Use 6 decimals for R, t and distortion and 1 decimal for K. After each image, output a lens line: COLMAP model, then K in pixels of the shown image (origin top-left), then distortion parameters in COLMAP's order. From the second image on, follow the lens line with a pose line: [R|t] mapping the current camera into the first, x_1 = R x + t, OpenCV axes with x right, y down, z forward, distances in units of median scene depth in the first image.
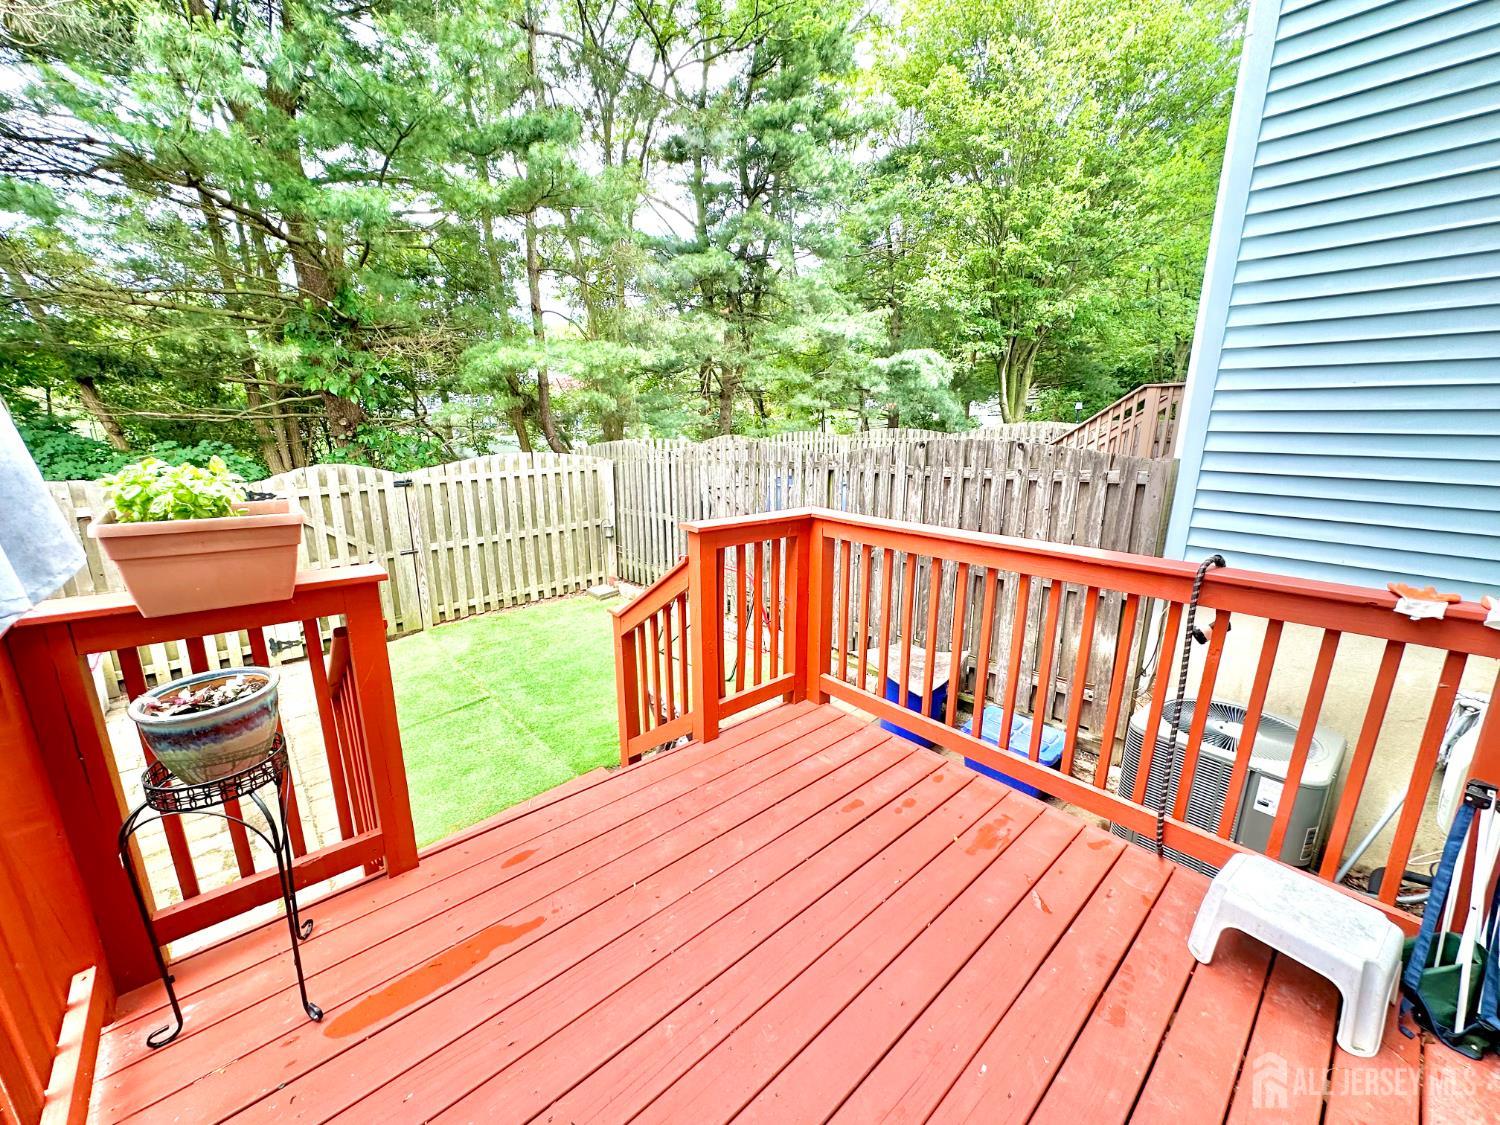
lens RADIAL K [[593.4, 0, 748.3], [0, 593.4, 560.5], [0, 0, 1]] dist [0.000084, -0.000085]
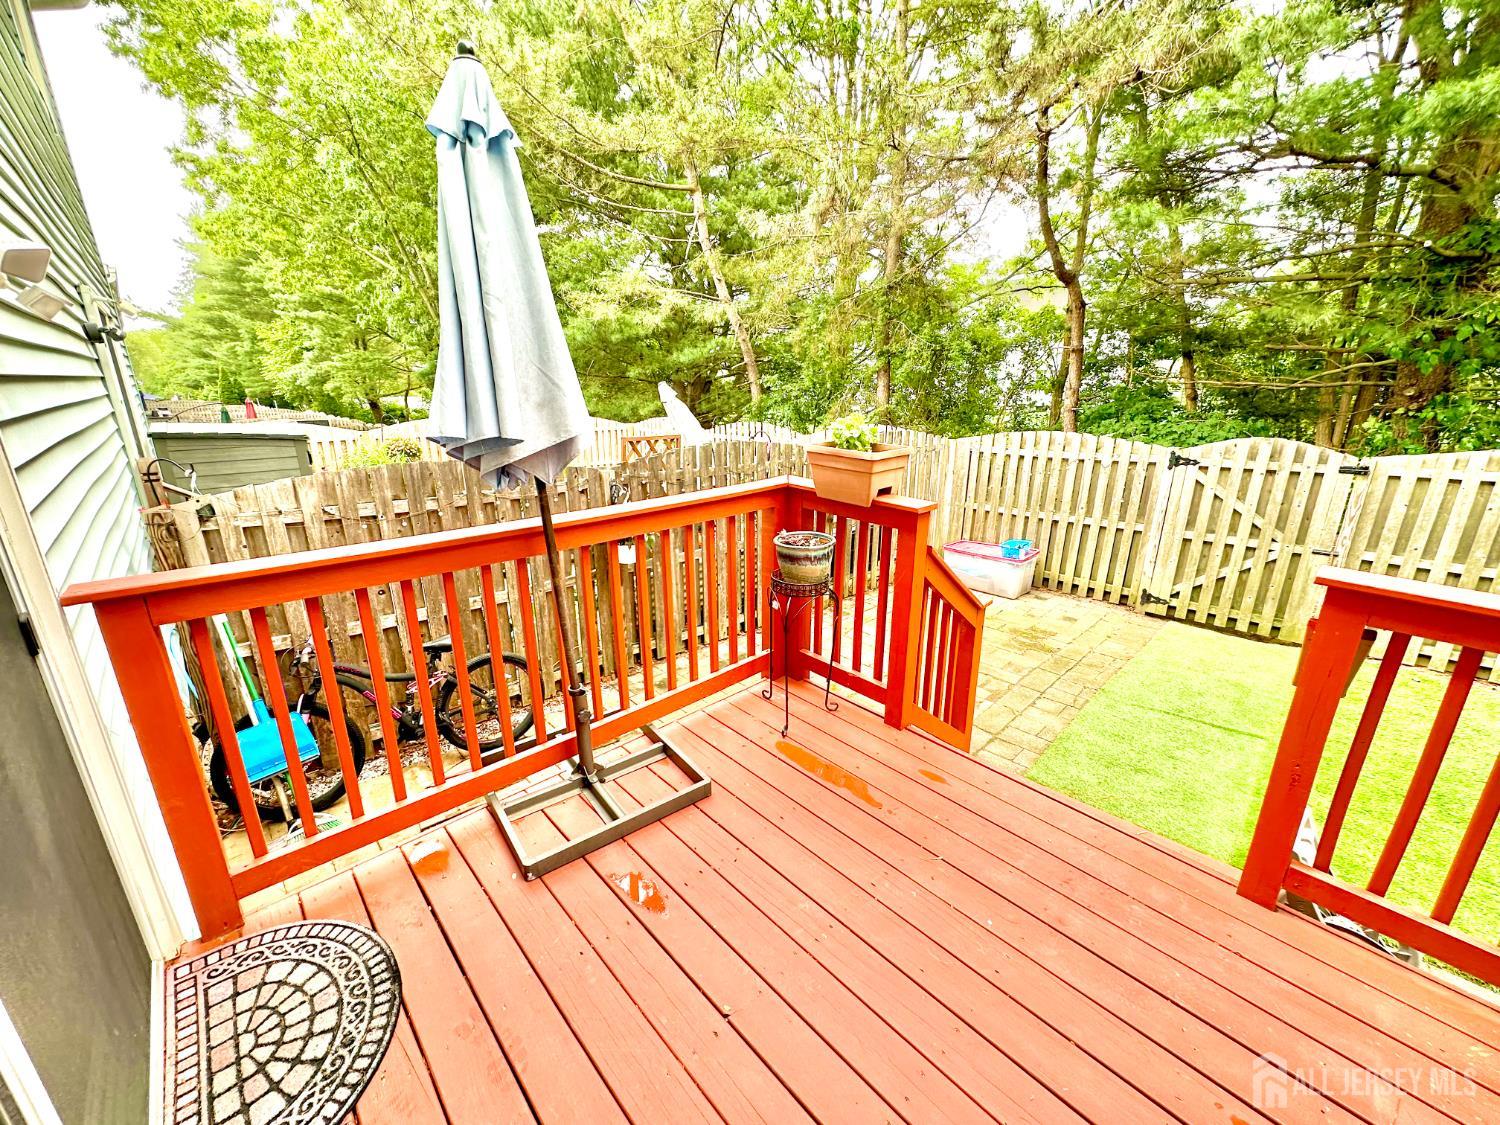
lens RADIAL K [[593.4, 0, 748.3], [0, 593.4, 560.5], [0, 0, 1]] dist [0.000084, -0.000085]
pose [[0.031771, 0.284377, -0.958186, 0.201502], [-0.233496, 0.934255, 0.269532, -0.040786], [0.971839, 0.215169, 0.096083, 0.152210]]
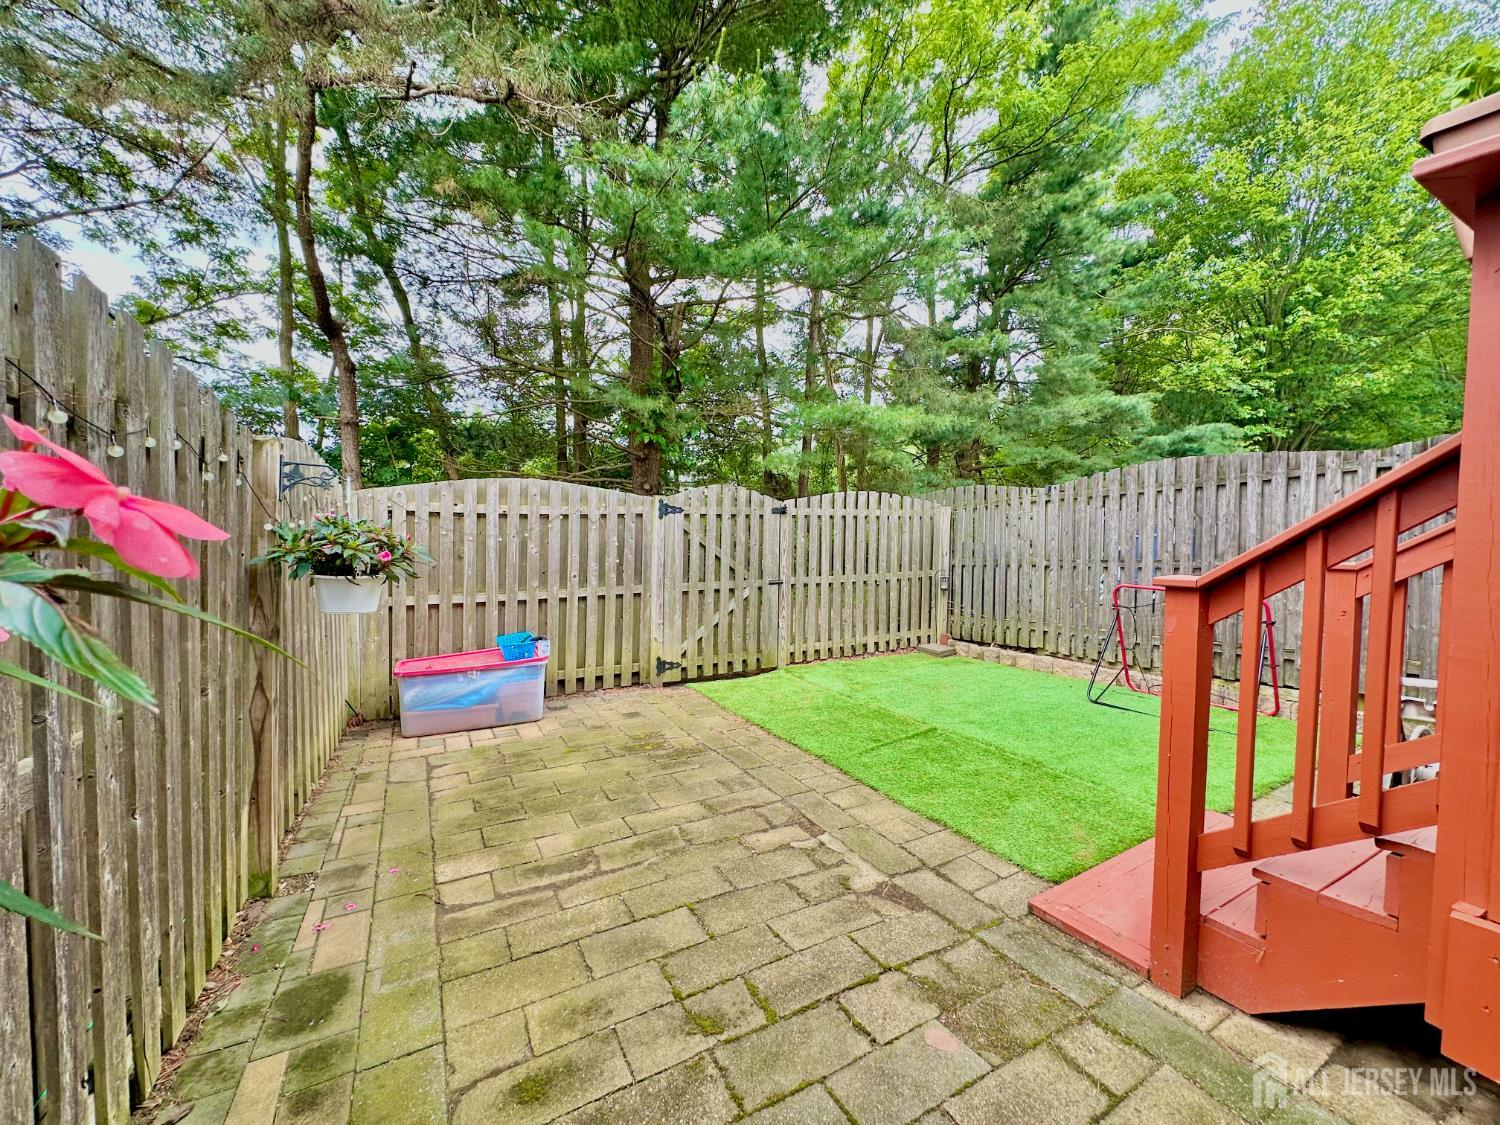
lens RADIAL K [[593.4, 0, 748.3], [0, 593.4, 560.5], [0, 0, 1]] dist [0.000084, -0.000085]
pose [[0.973055, 0.016497, -0.229982, -0.413539], [-0.062406, 0.979051, -0.193814, 0.144559], [0.221966, 0.202944, 0.953700, 0.079113]]
